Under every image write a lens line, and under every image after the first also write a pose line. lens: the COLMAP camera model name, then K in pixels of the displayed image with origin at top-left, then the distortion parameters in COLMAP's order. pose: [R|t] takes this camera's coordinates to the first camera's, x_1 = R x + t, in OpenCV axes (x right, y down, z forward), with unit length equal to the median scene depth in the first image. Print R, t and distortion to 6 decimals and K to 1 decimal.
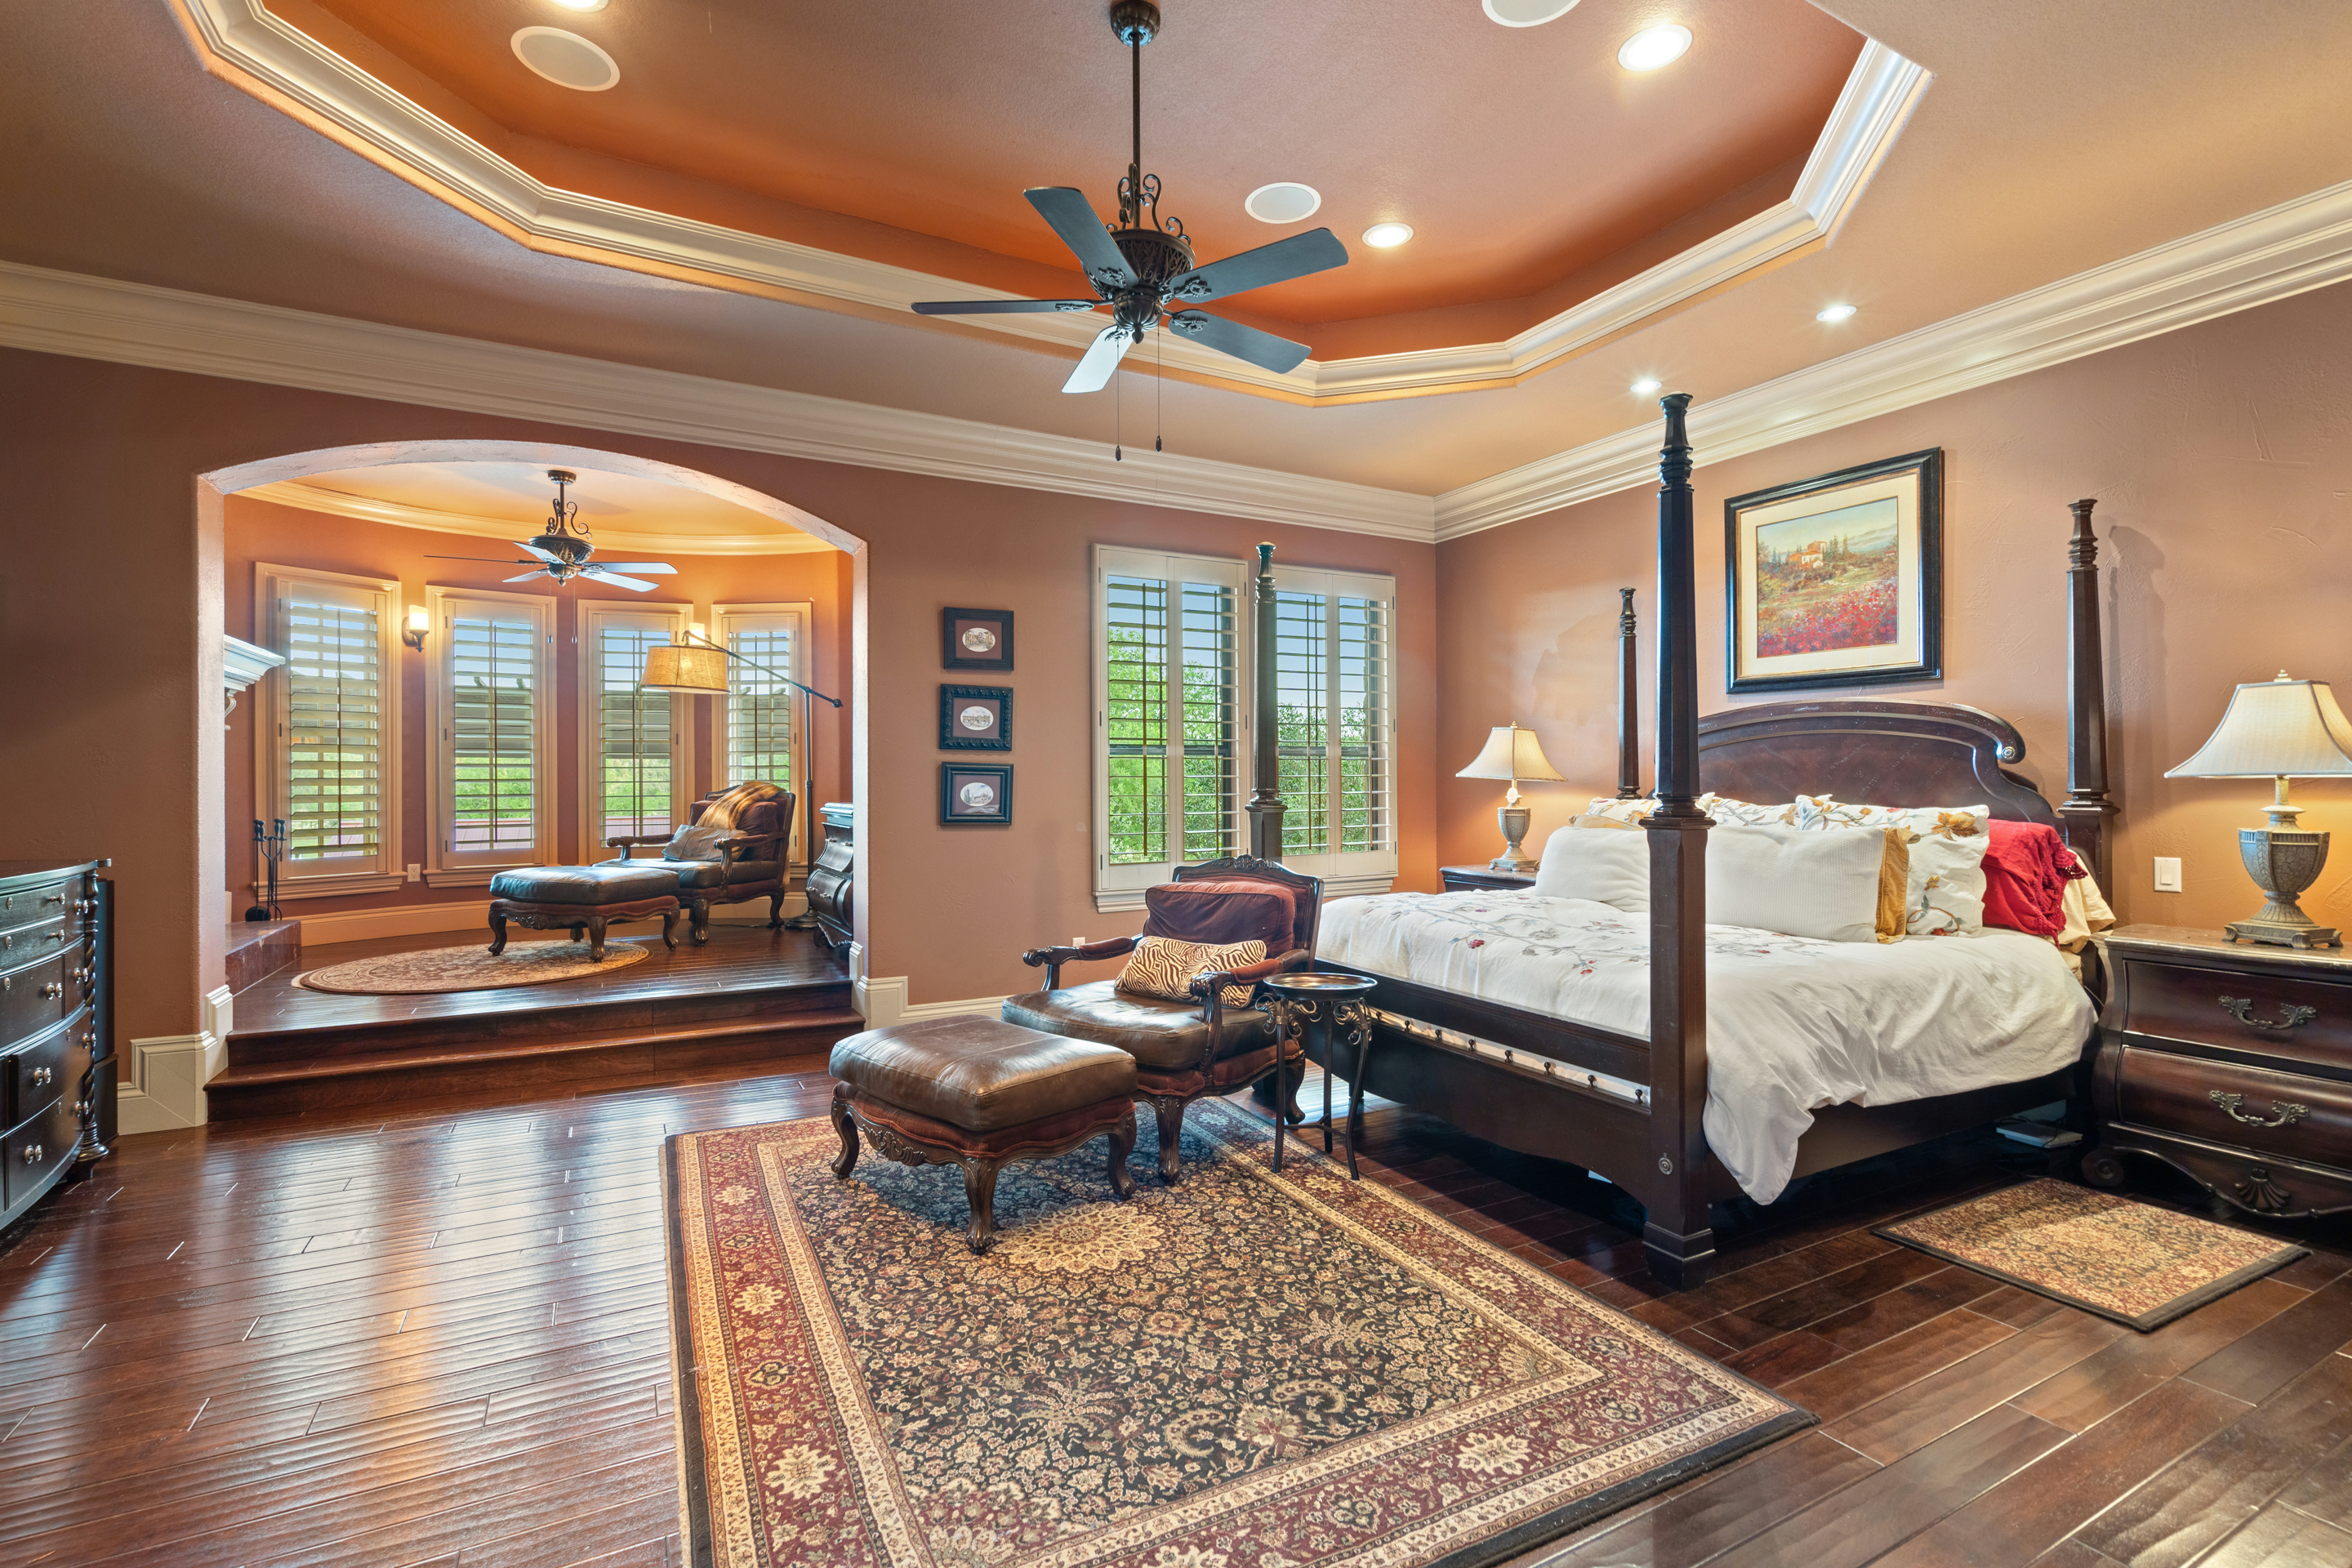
lens RADIAL K [[1071.2, 0, 1182.9], [0, 1071.2, 789.4], [0, 0, 1]] dist [-0.003844, 0.000987]
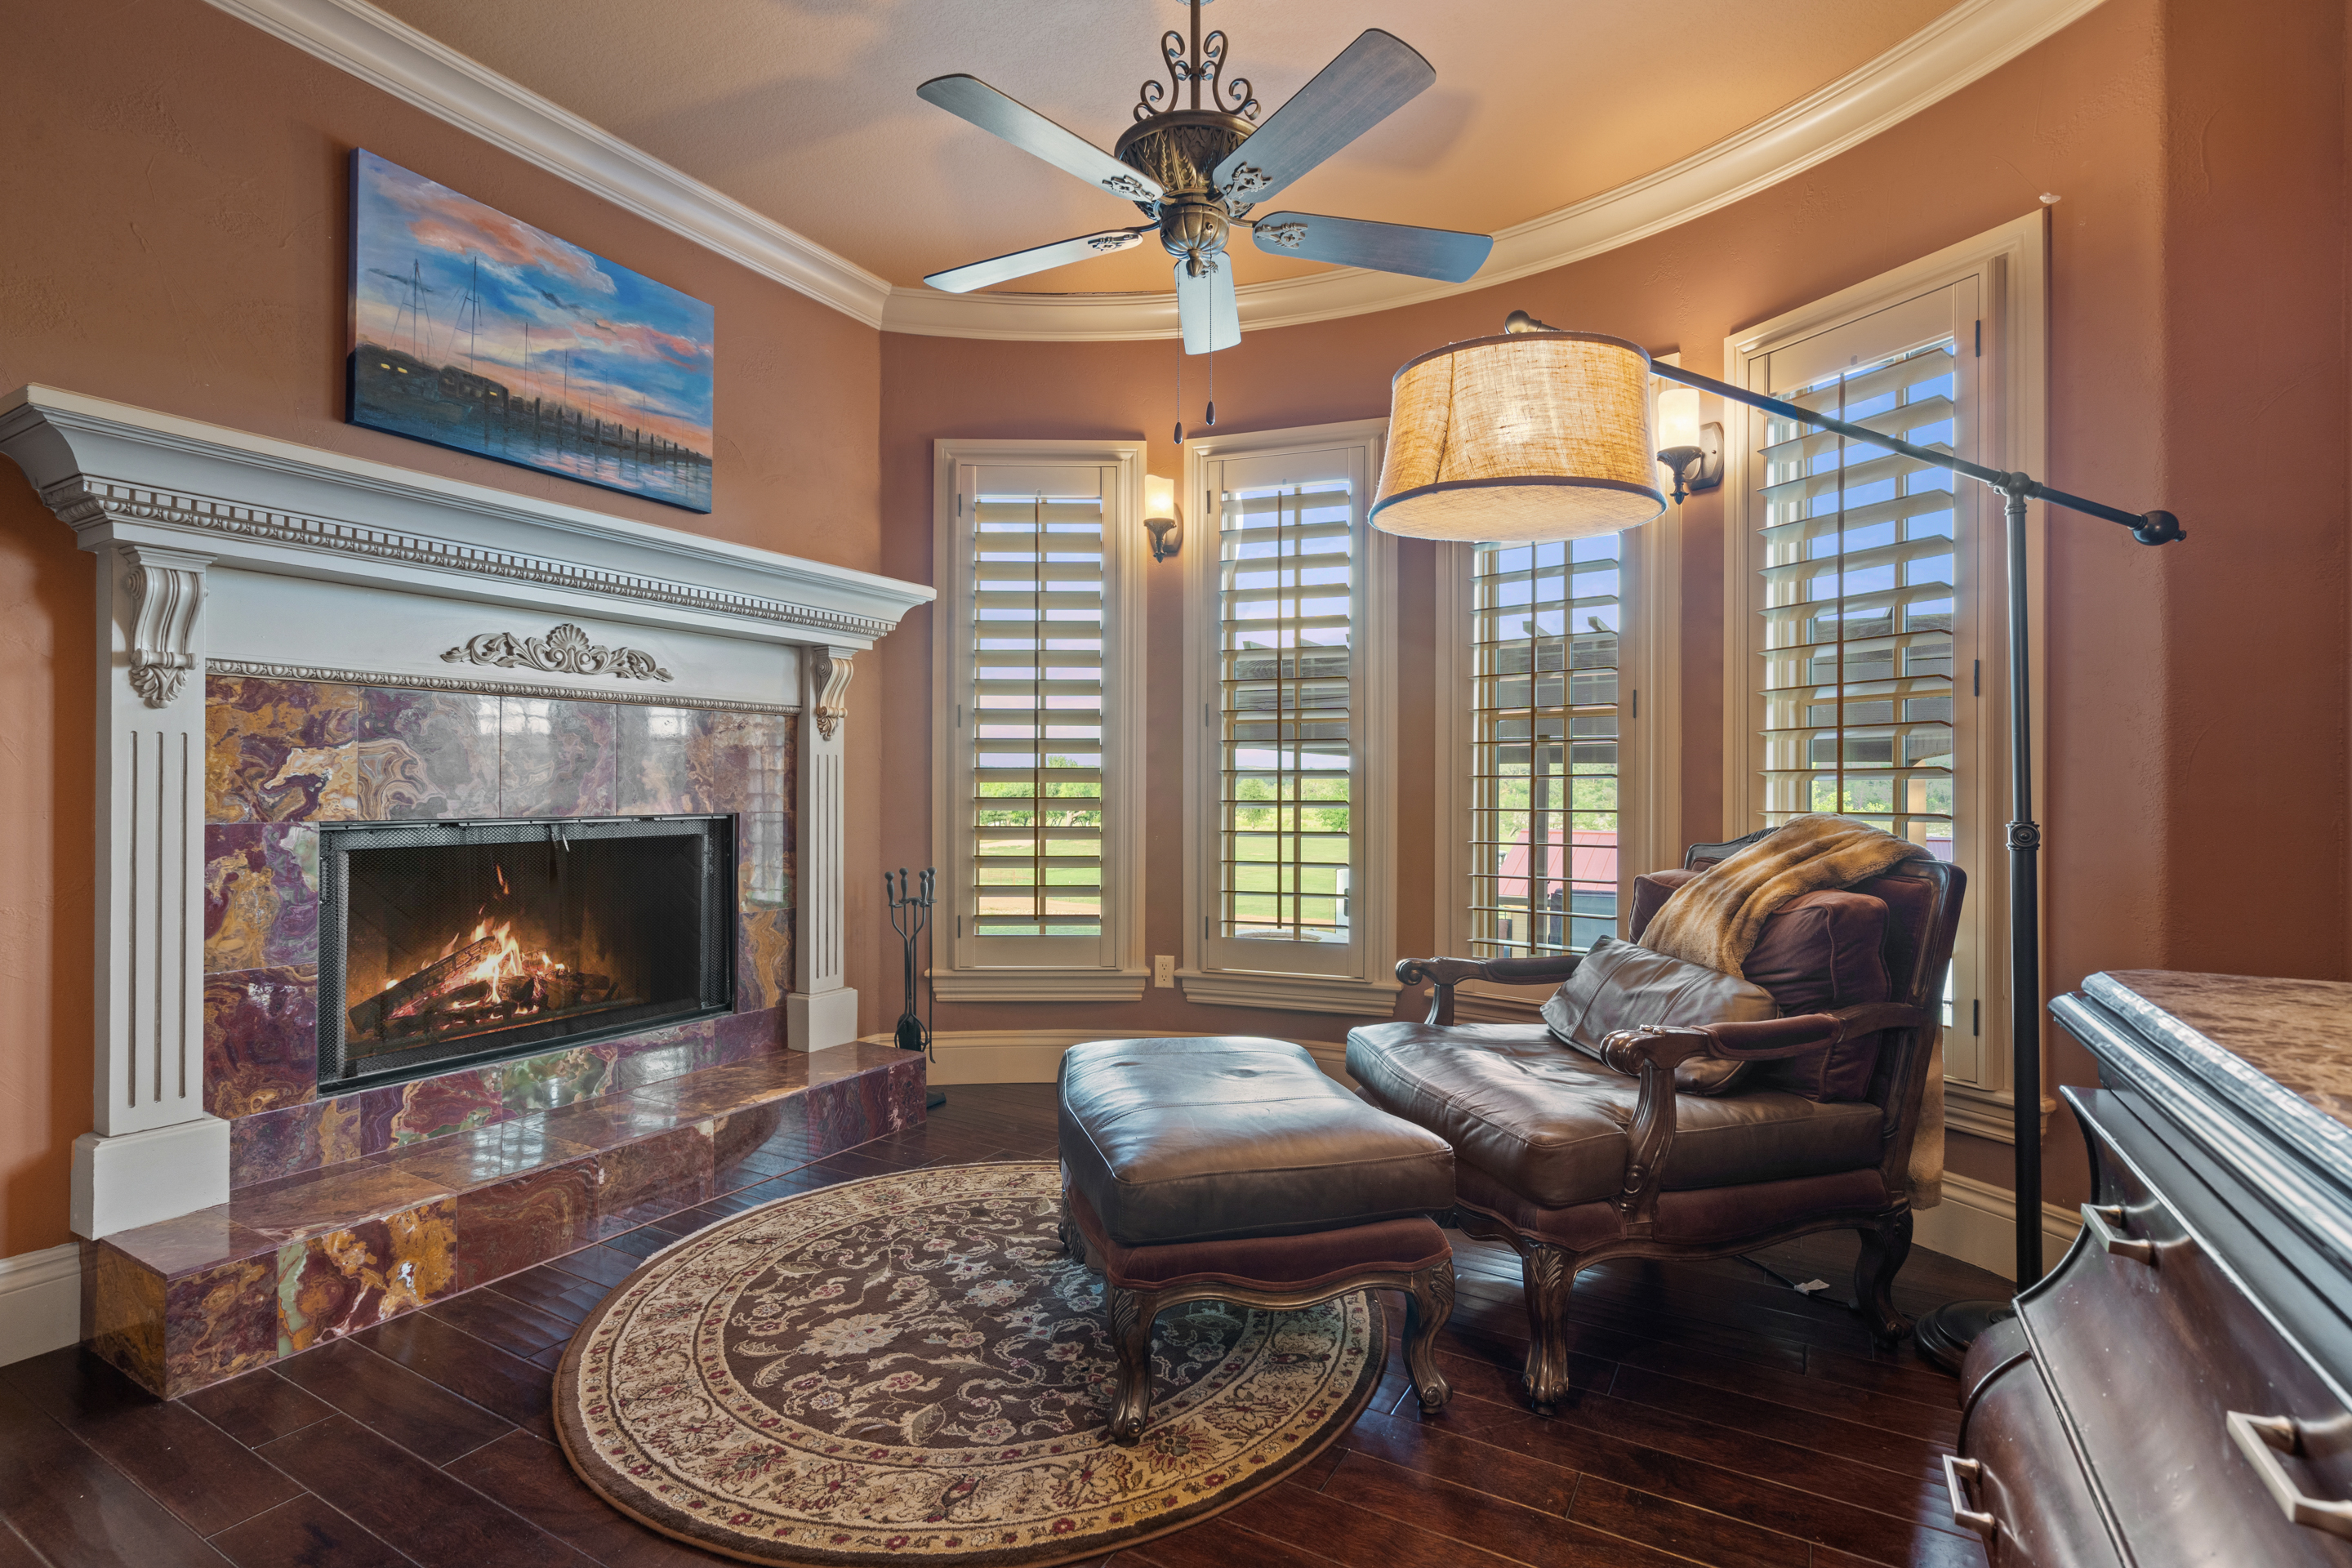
lens RADIAL K [[1071.2, 0, 1216.5], [0, 1071.2, 803.4], [0, 0, 1]] dist [-0.003844, 0.000987]
pose [[0.547021, 0.016480, -0.836957, -0.246085], [-0.011526, 0.999860, 0.012155, -0.014979], [0.837040, 0.002998, 0.547134, 0.715605]]
